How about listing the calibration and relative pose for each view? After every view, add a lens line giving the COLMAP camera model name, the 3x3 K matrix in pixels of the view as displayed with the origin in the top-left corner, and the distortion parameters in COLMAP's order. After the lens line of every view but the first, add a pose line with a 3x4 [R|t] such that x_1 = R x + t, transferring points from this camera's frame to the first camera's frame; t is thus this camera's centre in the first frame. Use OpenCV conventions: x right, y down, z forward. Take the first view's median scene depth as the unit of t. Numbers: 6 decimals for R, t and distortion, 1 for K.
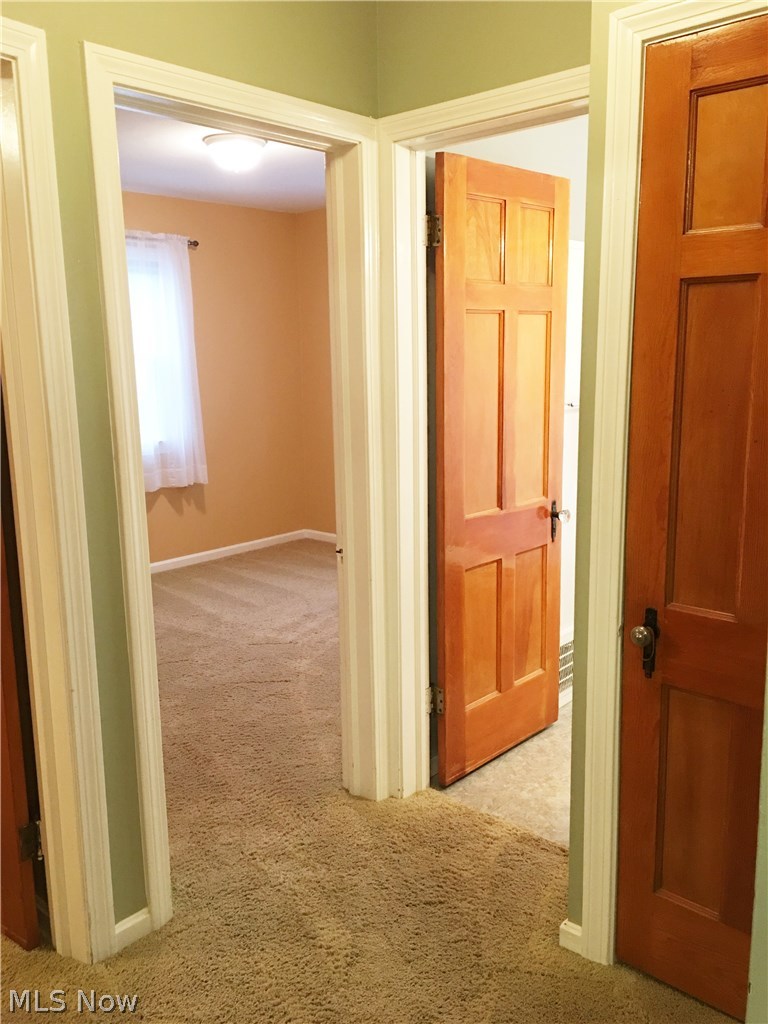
lens RADIAL K [[878.1, 0, 382.6], [0, 878.1, 515.9], [0, 0, 1]] dist [0.011449, 0.002161]
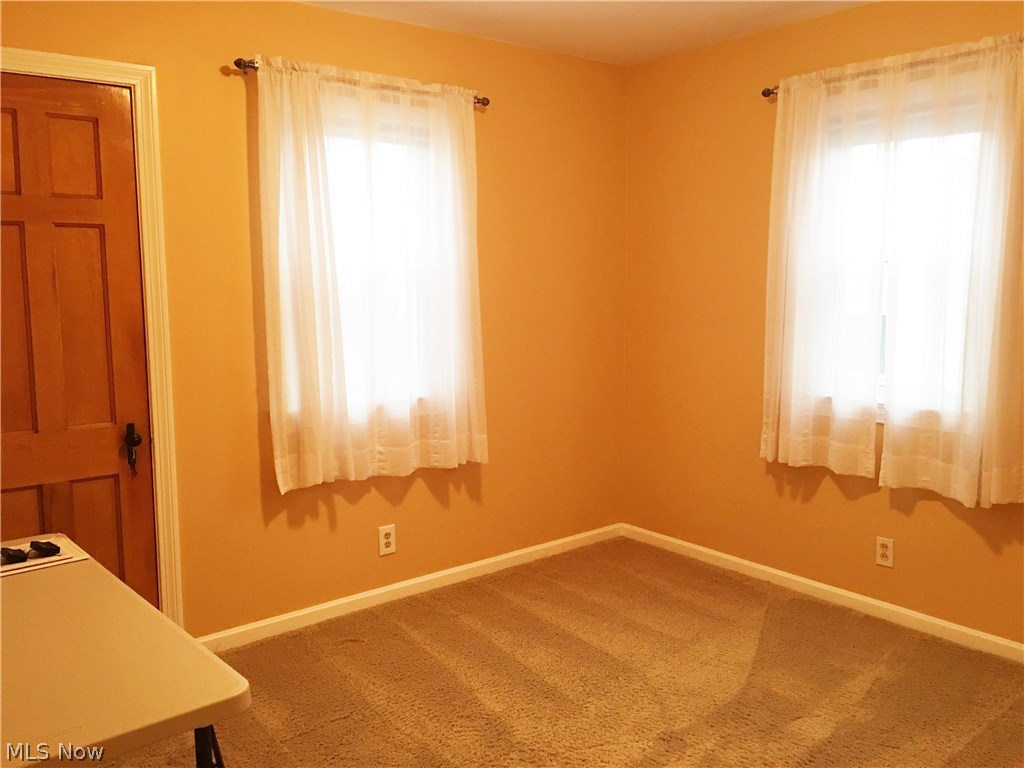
lens RADIAL K [[878.1, 0, 512.7], [0, 878.1, 385.3], [0, 0, 1]] dist [0.011449, 0.002161]
pose [[0.989301, 0.030199, -0.142730, -0.091375], [-0.038185, 0.997835, -0.053549, -0.061737], [0.140804, 0.058426, 0.988312, 0.361409]]
